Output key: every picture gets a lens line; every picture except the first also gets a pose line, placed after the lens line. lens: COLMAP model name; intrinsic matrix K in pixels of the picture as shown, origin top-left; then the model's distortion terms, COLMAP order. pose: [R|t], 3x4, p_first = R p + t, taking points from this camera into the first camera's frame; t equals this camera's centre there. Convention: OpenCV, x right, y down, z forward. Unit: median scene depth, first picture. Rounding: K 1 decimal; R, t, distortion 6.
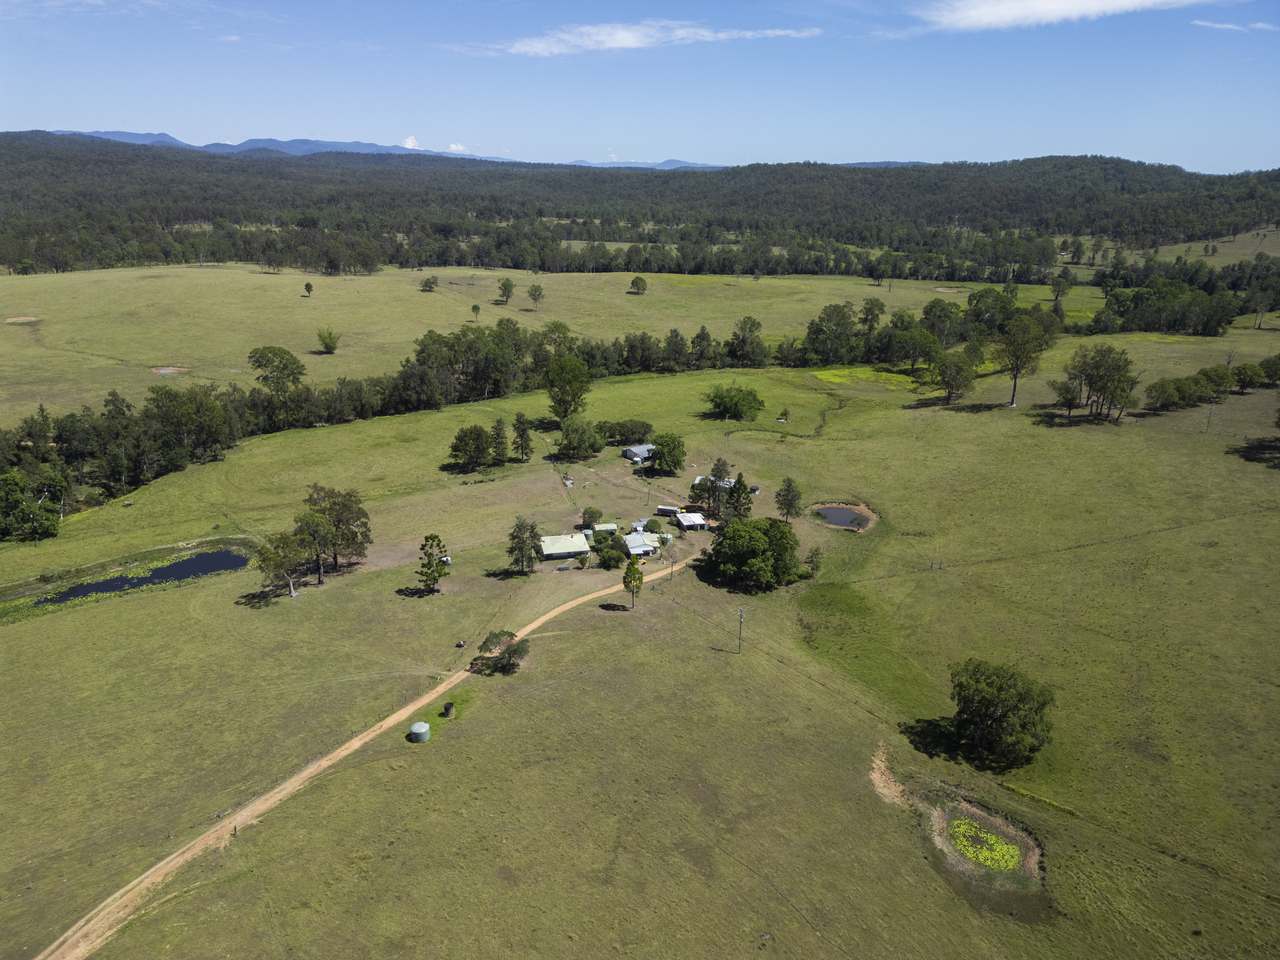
lens RADIAL K [[896.8, 0, 635.5], [0, 896.8, 480.2], [0, 0, 1]] dist [0.060749, -0.056939]
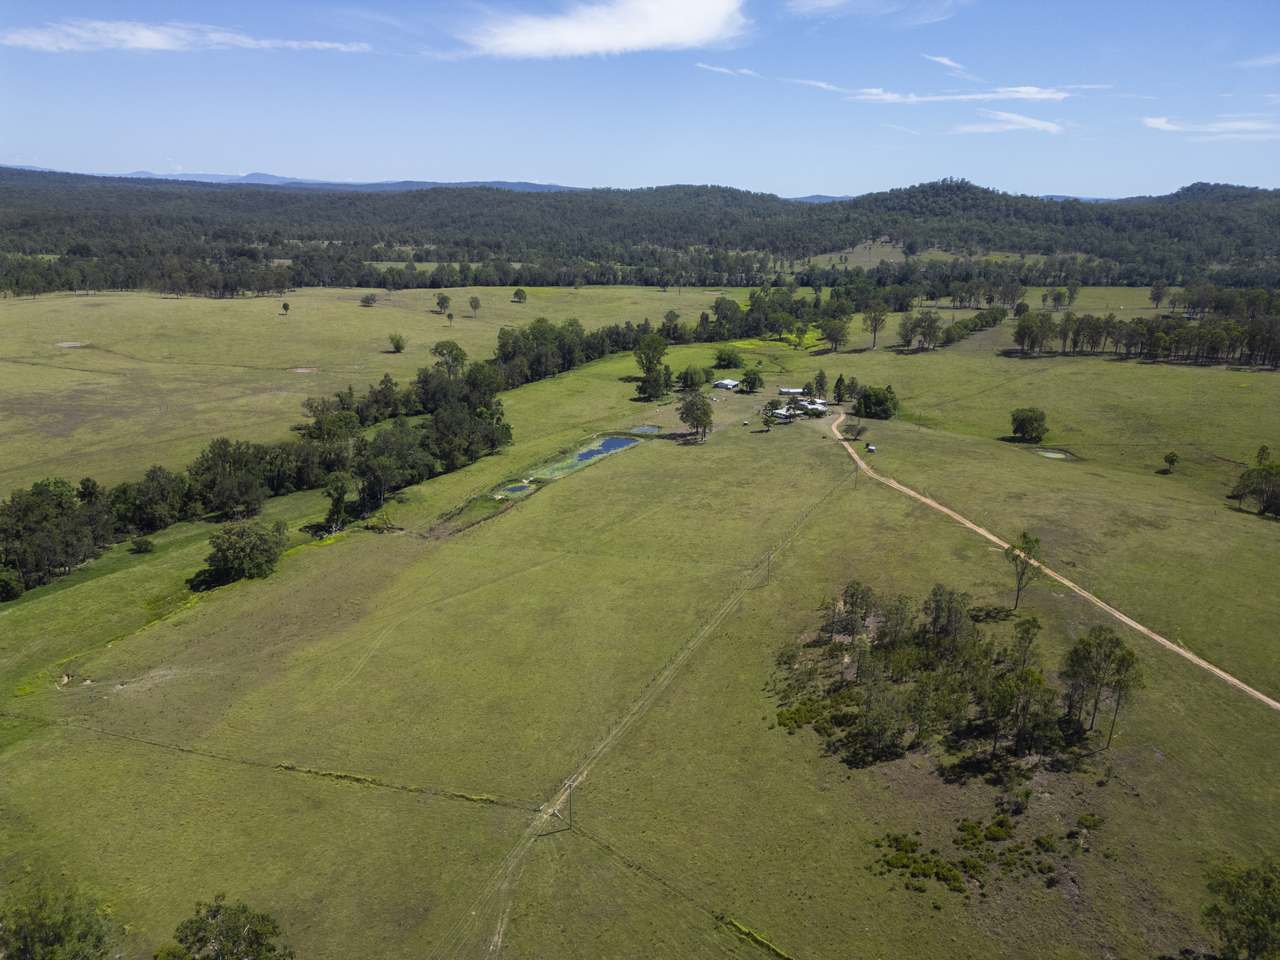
lens RADIAL K [[896.8, 0, 636.7], [0, 896.8, 481.4], [0, 0, 1]] dist [0.060749, -0.056939]
pose [[0.911617, -0.120534, 0.392971, -0.533958], [0.126549, 0.991903, 0.010672, 0.071971], [-0.391076, 0.040001, 0.919489, -0.315994]]
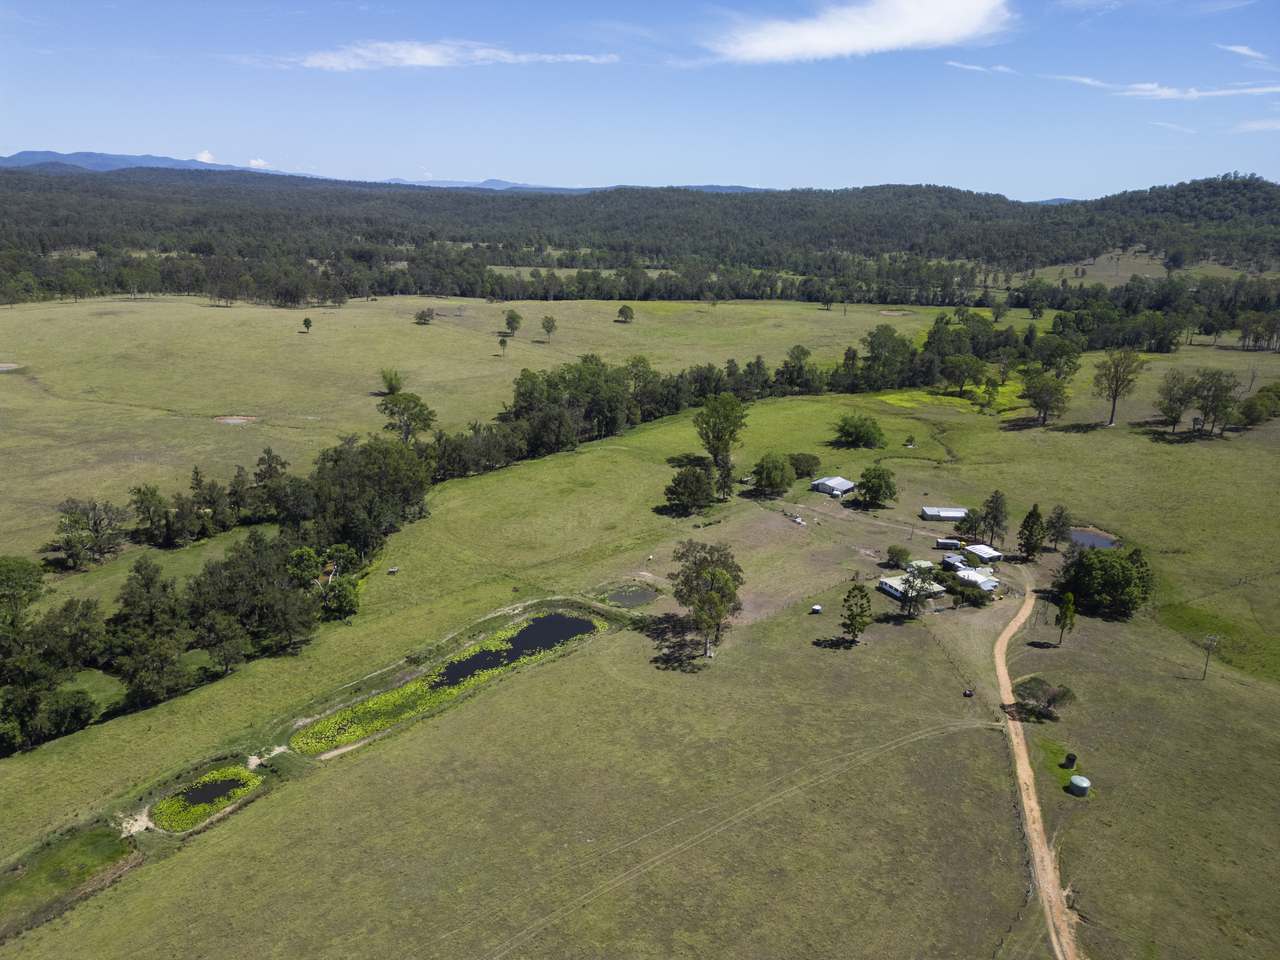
lens RADIAL K [[896.8, 0, 635.9], [0, 896.8, 479.9], [0, 0, 1]] dist [0.060749, -0.056939]
pose [[0.981692, -0.049553, 0.183914, -0.253867], [0.053359, 0.998450, -0.015801, -0.020999], [-0.182846, 0.025325, 0.982815, 0.022789]]
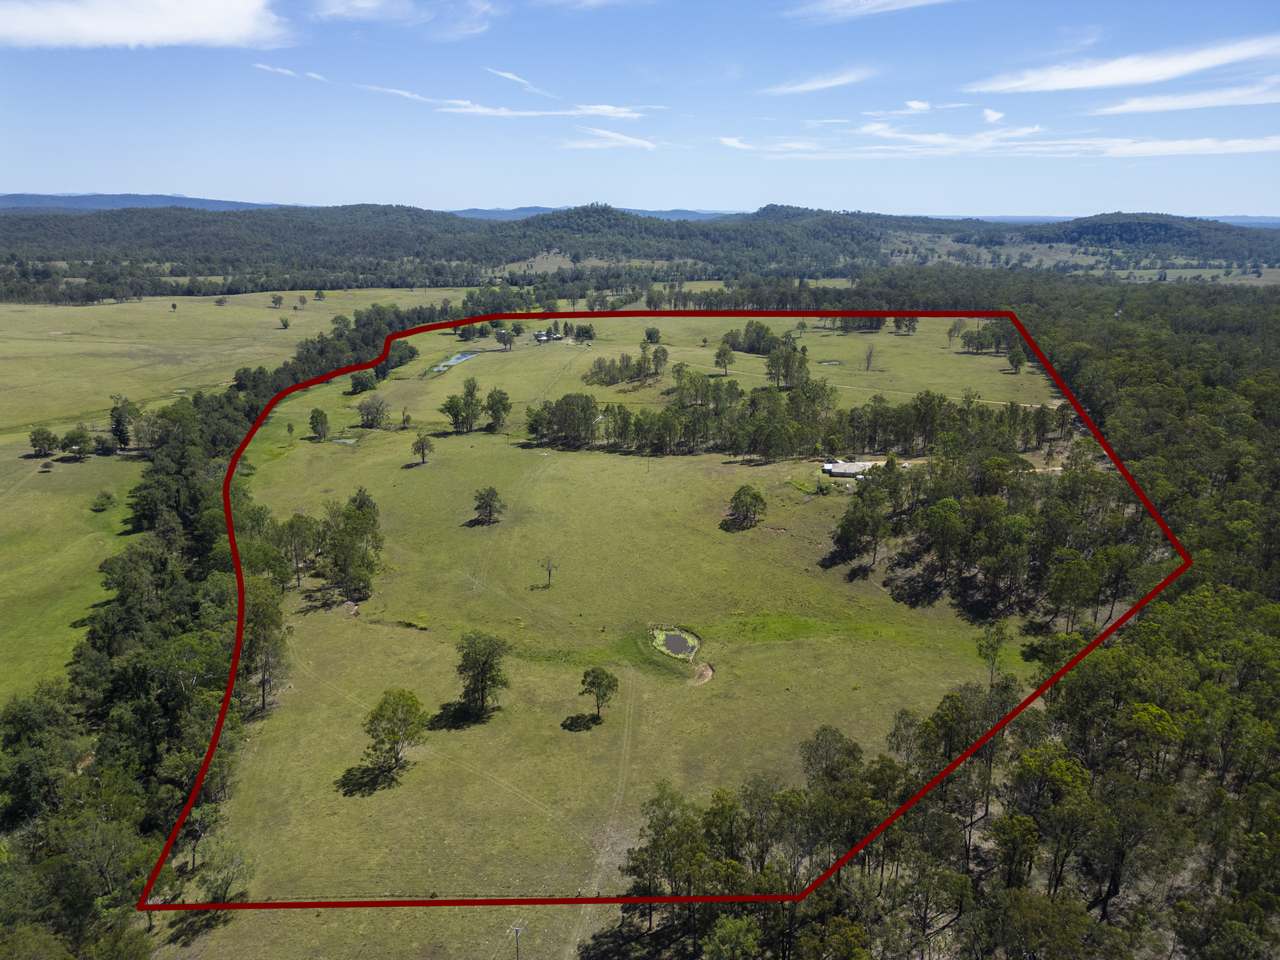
lens RADIAL K [[896.8, 0, 641.4], [0, 896.8, 483.5], [0, 0, 1]] dist [0.060749, -0.056939]
pose [[0.700844, -0.208571, 0.682141, -1.198998], [0.226288, 0.971911, 0.064678, 0.242945], [-0.676470, 0.109031, 0.728355, -0.976335]]
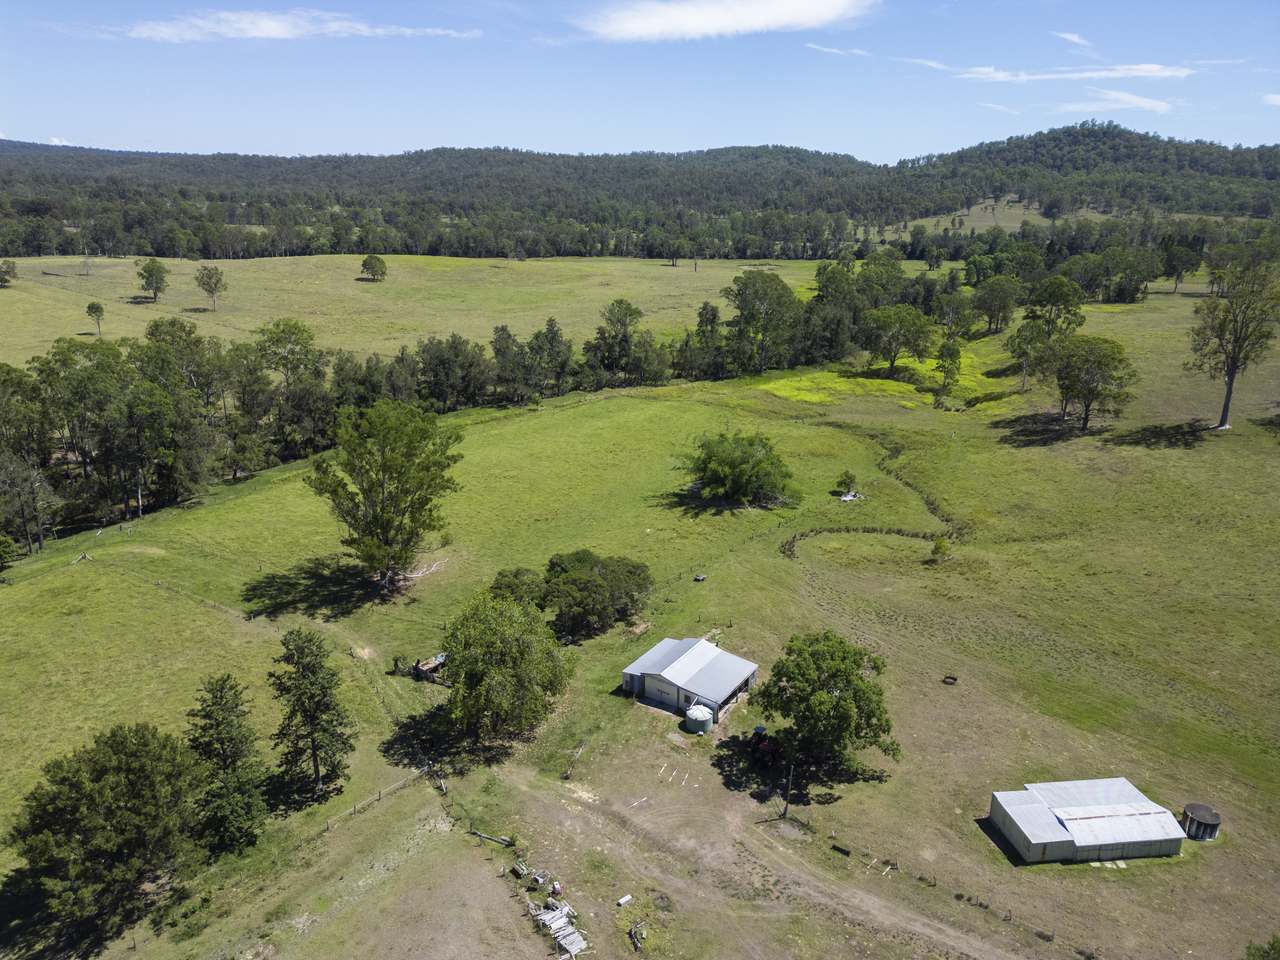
lens RADIAL K [[896.8, 0, 638.4], [0, 896.8, 480.3], [0, 0, 1]] dist [0.060749, -0.056939]
pose [[0.937754, -0.109245, 0.329671, -0.071950], [0.109974, 0.993798, 0.016500, -0.070891], [-0.329429, 0.020782, 0.943952, 0.433739]]
